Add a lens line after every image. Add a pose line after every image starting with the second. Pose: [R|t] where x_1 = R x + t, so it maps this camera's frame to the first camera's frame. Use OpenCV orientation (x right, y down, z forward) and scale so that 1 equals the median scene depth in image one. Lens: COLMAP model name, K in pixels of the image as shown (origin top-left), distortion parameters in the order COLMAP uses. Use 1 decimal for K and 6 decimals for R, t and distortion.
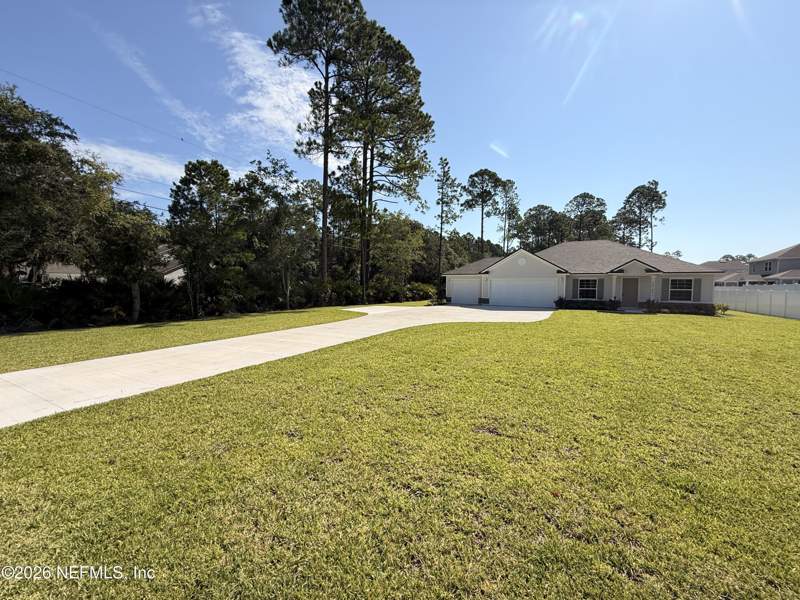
lens RADIAL K [[323.5, 0, 398.2], [0, 323.5, 300.7], [0, 0, 1]] dist [0.009309, 0.000371]
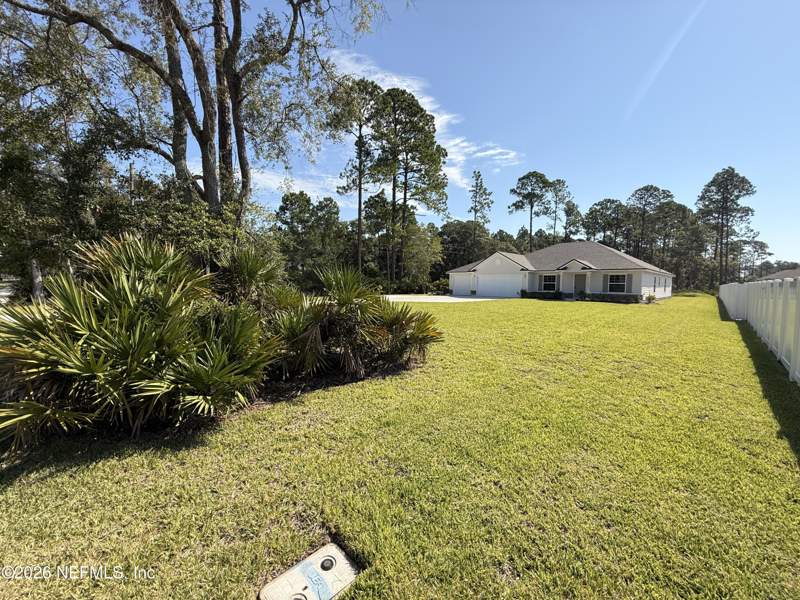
lens RADIAL K [[323.5, 0, 398.7], [0, 323.5, 301.9], [0, 0, 1]] dist [0.009309, 0.000371]
pose [[0.961651, 0.015374, -0.273844, 0.195772], [-0.012281, 0.999840, 0.013005, 0.014576], [0.274000, -0.009143, 0.961686, -0.195125]]
